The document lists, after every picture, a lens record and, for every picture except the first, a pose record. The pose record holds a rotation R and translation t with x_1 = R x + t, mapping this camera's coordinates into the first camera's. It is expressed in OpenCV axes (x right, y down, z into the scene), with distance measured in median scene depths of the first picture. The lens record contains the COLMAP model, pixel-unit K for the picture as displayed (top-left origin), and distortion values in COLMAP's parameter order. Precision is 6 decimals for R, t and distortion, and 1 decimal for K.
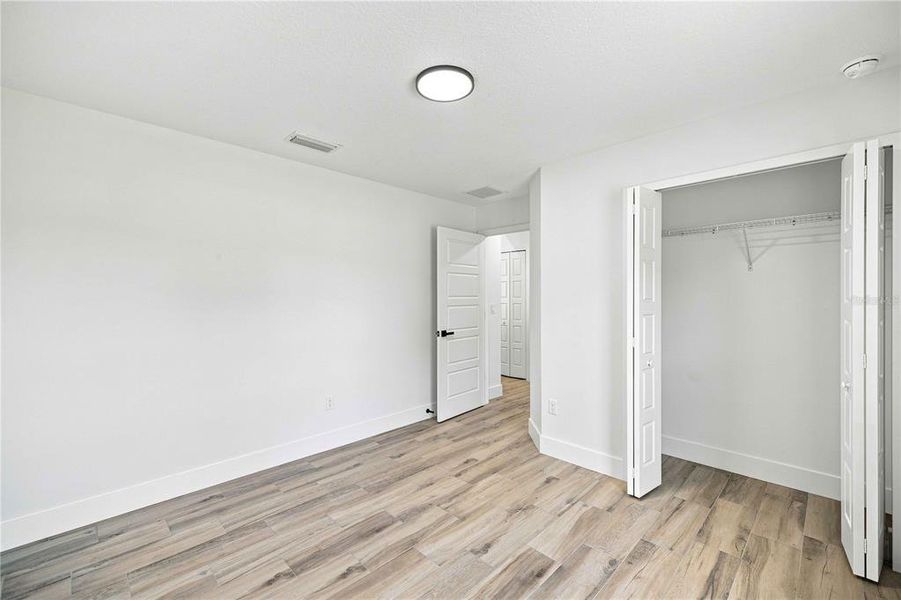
lens RADIAL K [[389.8, 0, 448.9], [0, 389.8, 302.2], [0, 0, 1]] dist [0.004094, 0.000044]
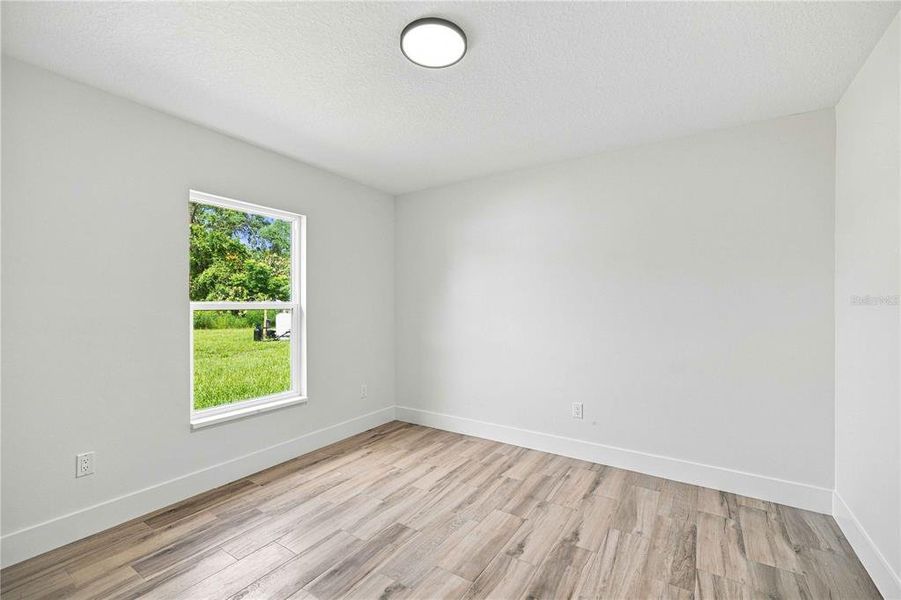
lens RADIAL K [[389.8, 0, 448.9], [0, 389.8, 302.2], [0, 0, 1]] dist [0.004094, 0.000044]
pose [[-0.980197, 0.002057, -0.198012, 0.137236], [-0.000351, 0.999926, 0.012128, 0.007508], [0.198023, 0.011957, -0.980124, 1.944307]]
